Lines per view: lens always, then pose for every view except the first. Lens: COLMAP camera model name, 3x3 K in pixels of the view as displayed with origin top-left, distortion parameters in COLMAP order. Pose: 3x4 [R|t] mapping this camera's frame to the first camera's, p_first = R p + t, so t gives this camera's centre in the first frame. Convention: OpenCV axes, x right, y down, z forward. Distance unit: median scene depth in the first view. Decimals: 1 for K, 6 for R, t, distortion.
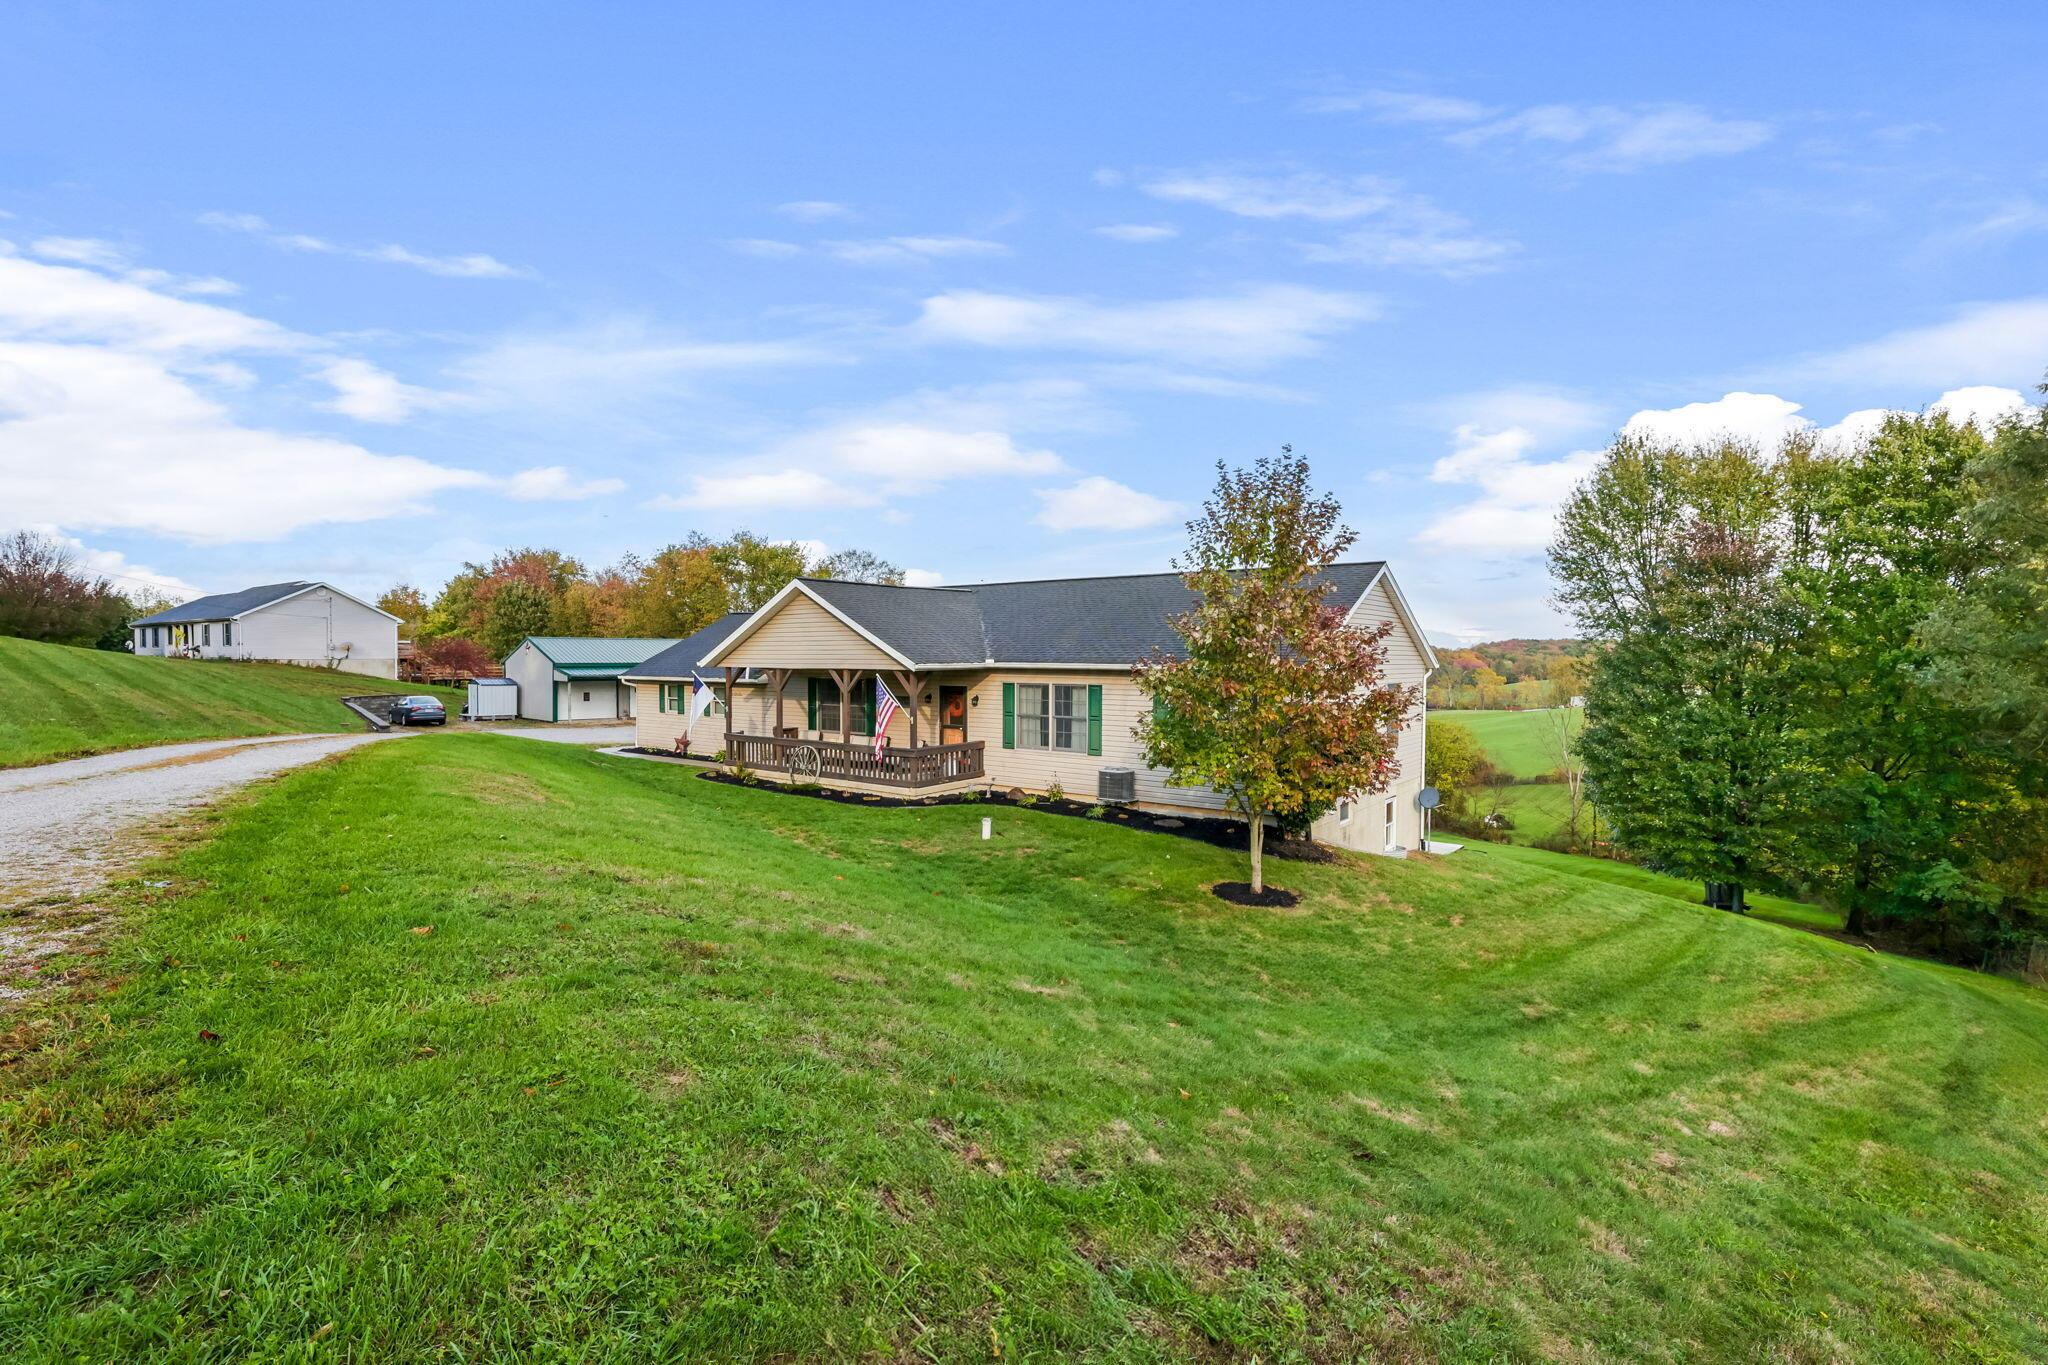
lens RADIAL K [[951.1, 0, 1018.5], [0, 951.1, 667.4], [0, 0, 1]] dist [-0.014168, 0.000738]
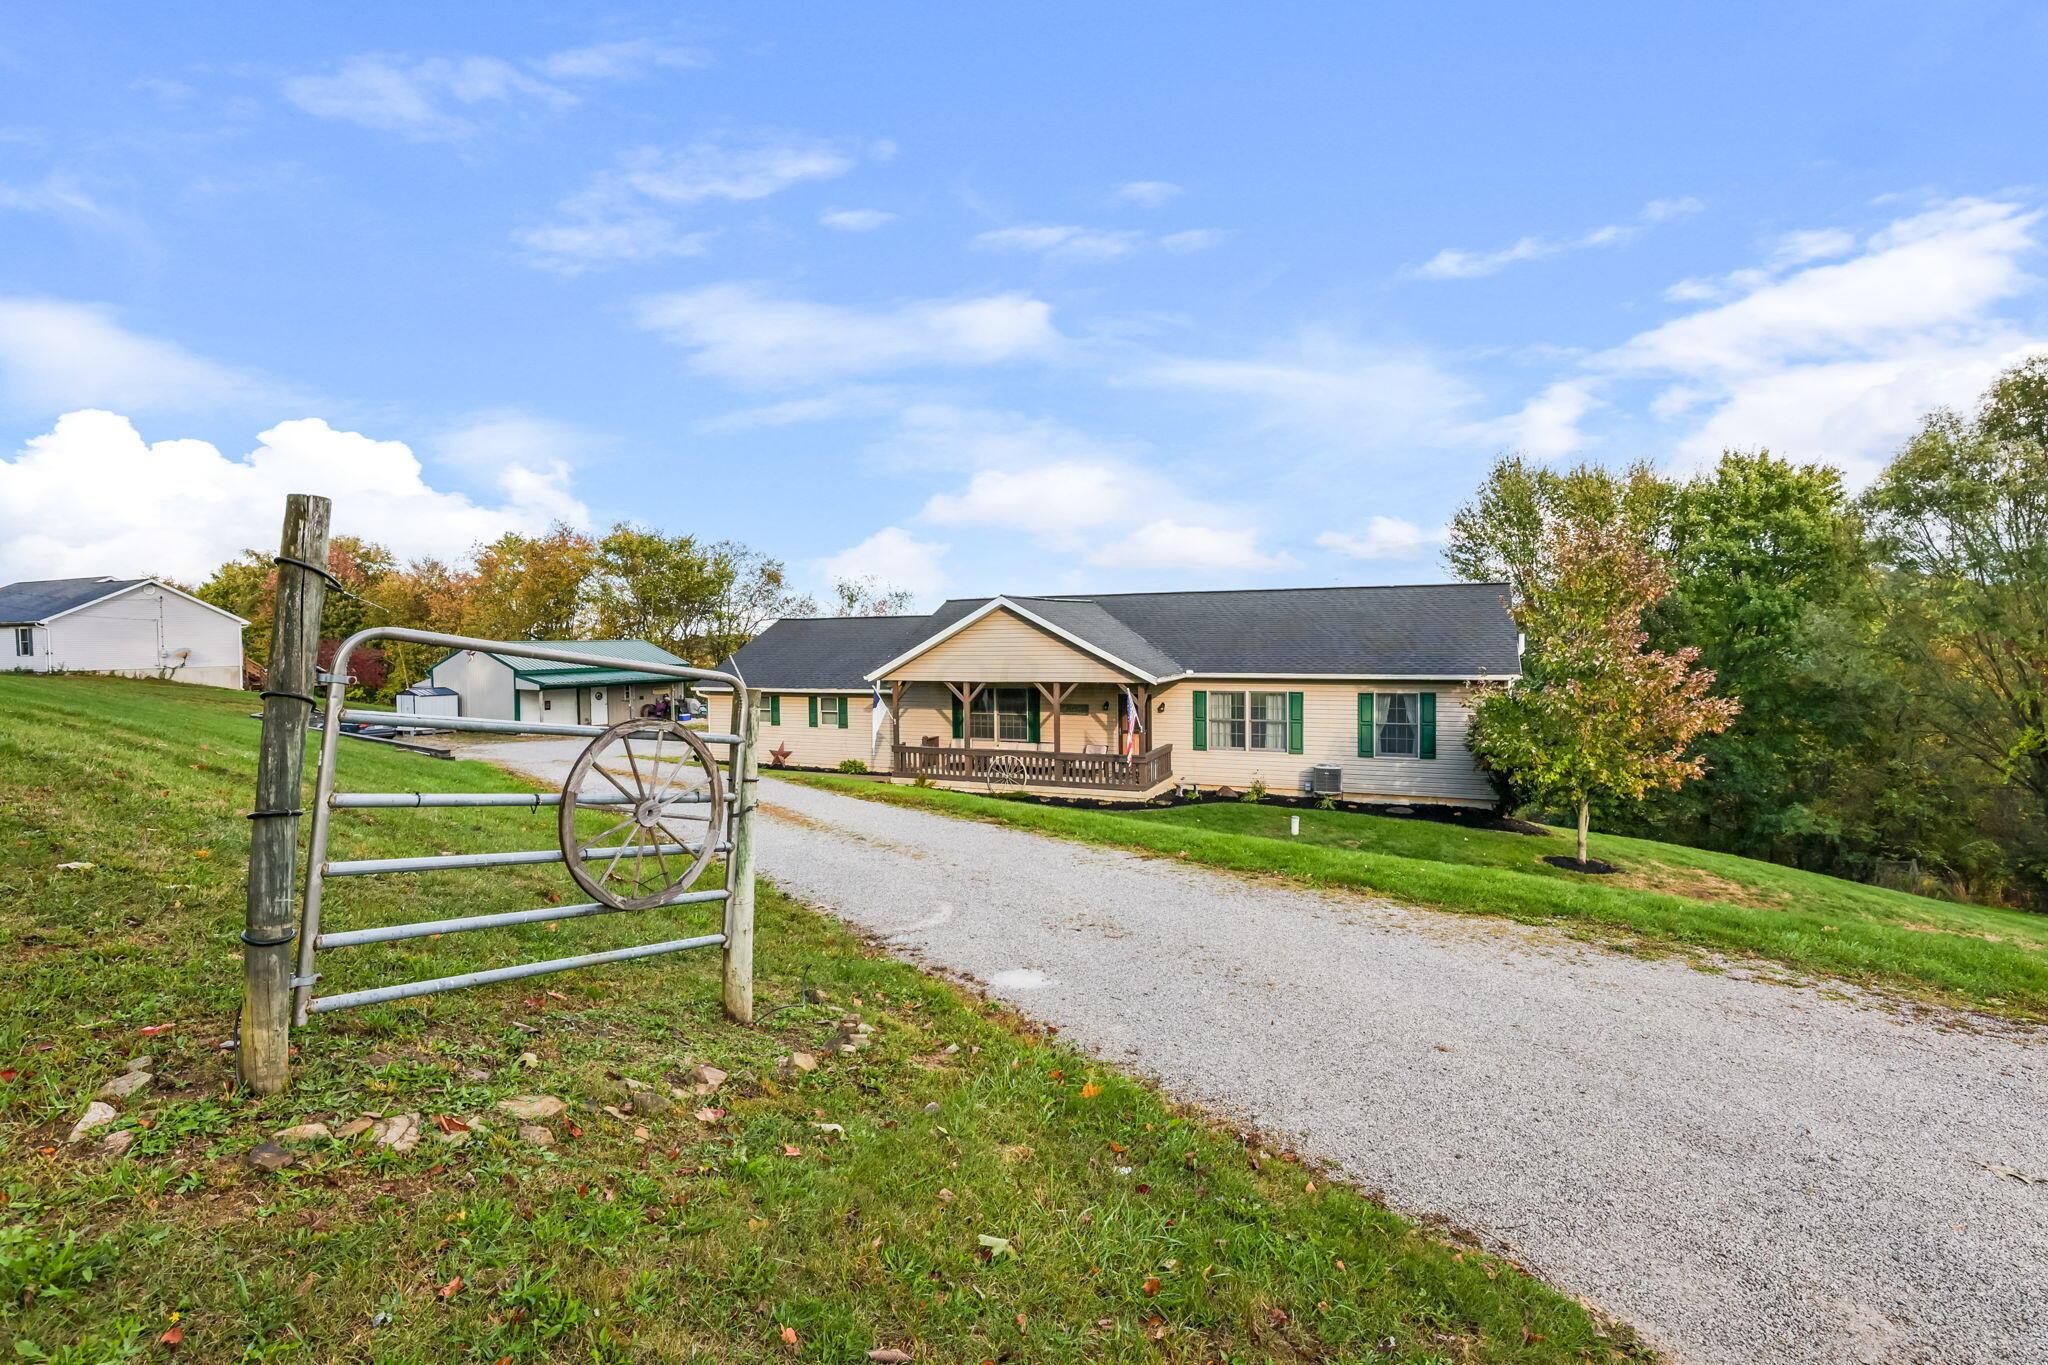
lens RADIAL K [[951.1, 0, 1018.5], [0, 951.1, 667.4], [0, 0, 1]] dist [-0.014168, 0.000738]
pose [[0.973978, -0.022229, 0.225550, -0.383073], [0.018020, 0.999623, 0.020699, -0.031149], [-0.225925, -0.016096, 0.974012, -0.020839]]
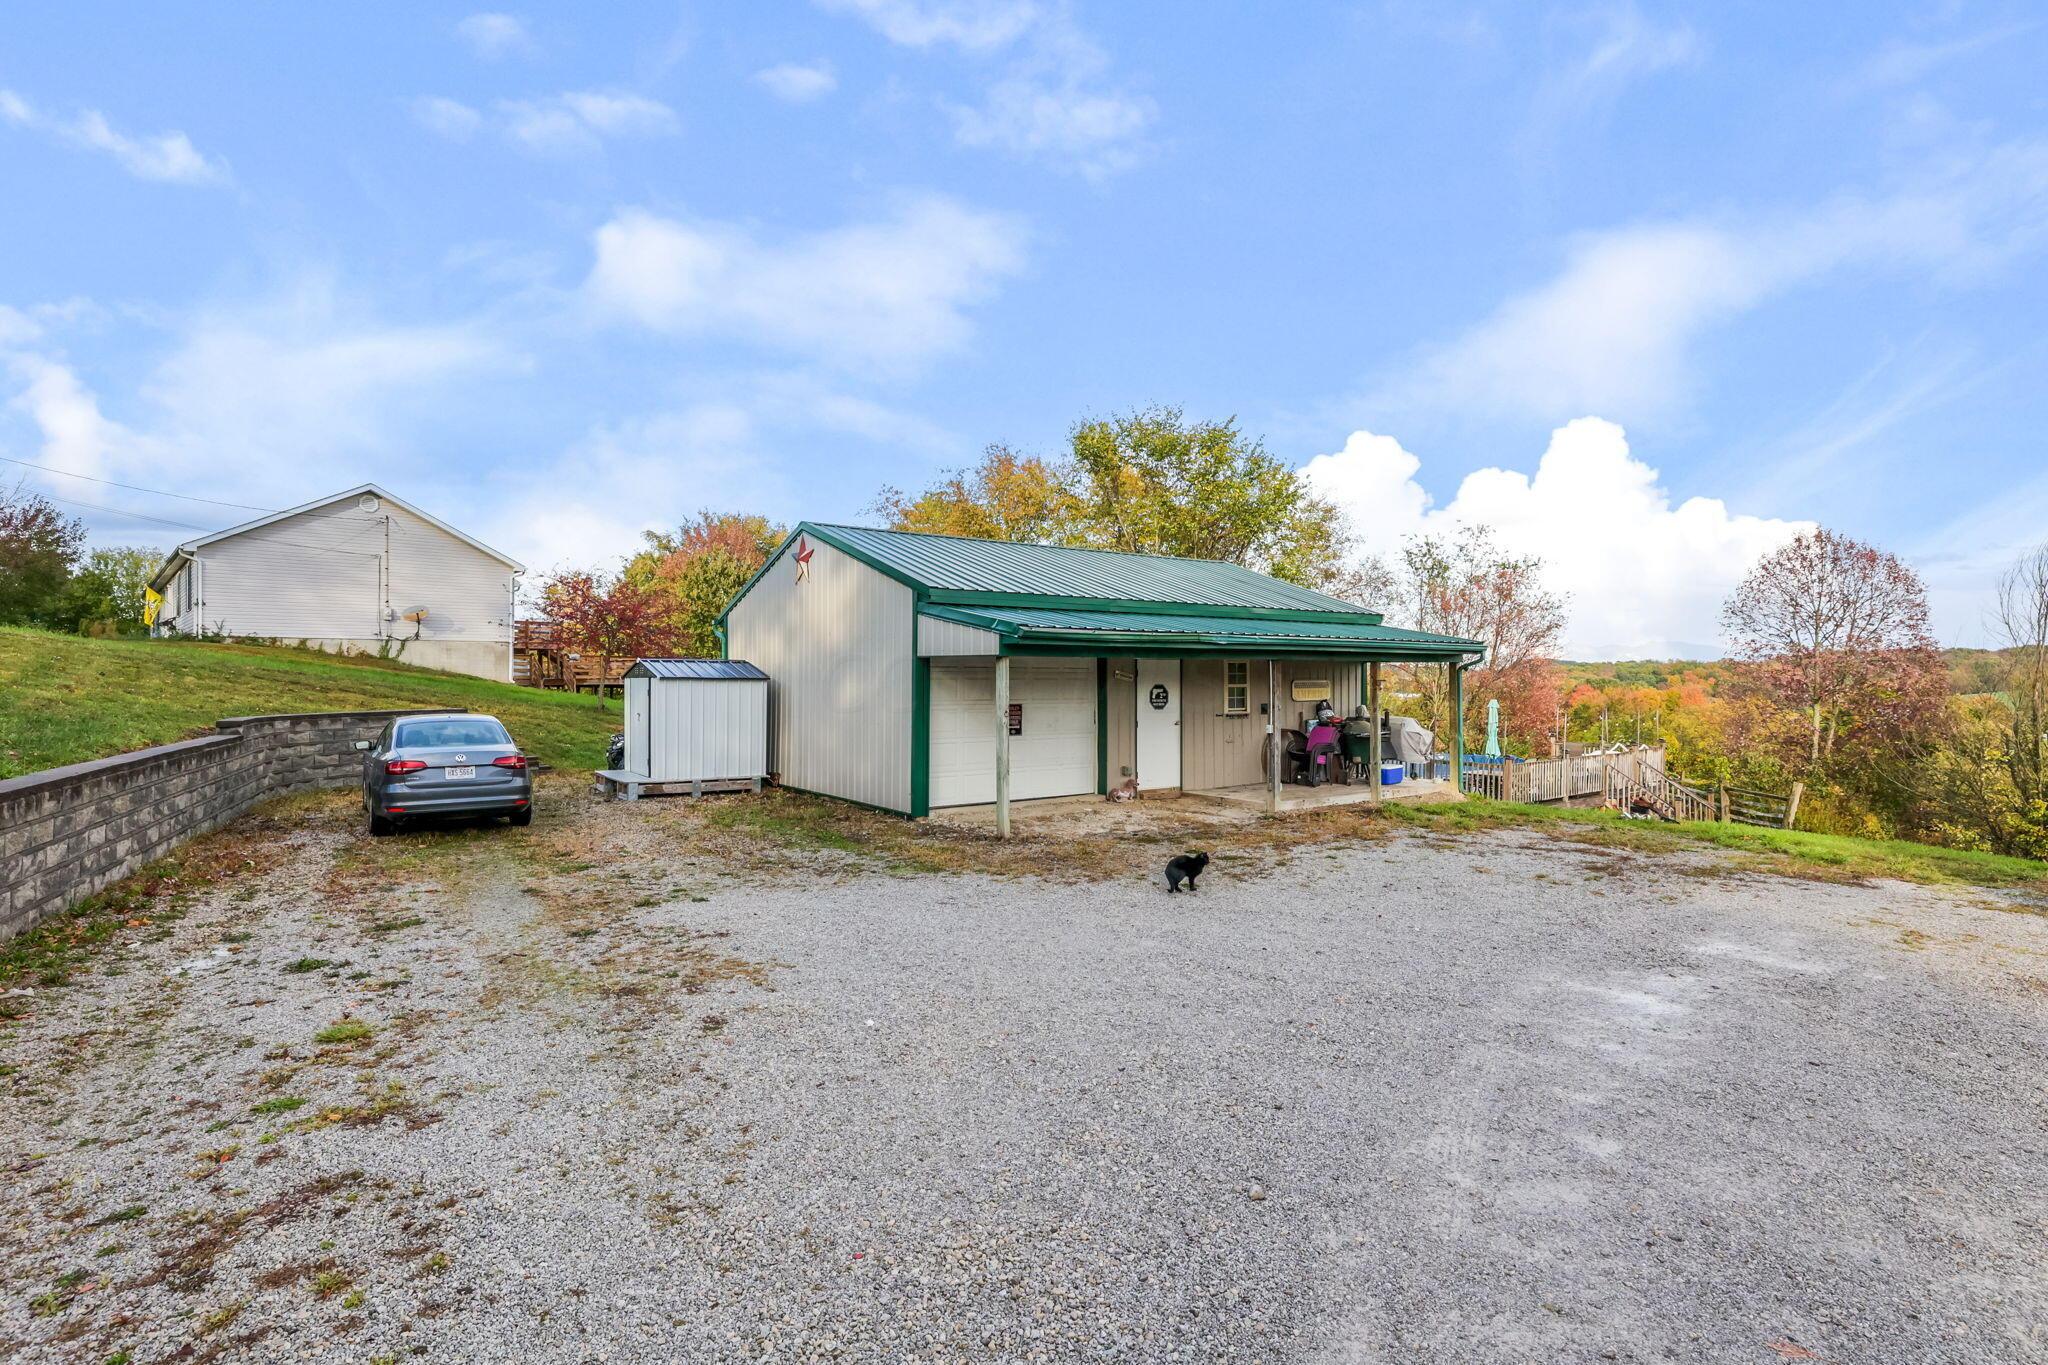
lens RADIAL K [[991.2, 0, 1002.5], [0, 991.2, 684.8], [0, 0, 1]] dist [-0.003877, 0.000084]
pose [[0.981816, 0.000478, -0.189835, -0.724874], [-0.001071, 0.999995, -0.003019, 0.038674], [0.189832, 0.003167, 0.981811, 1.287012]]
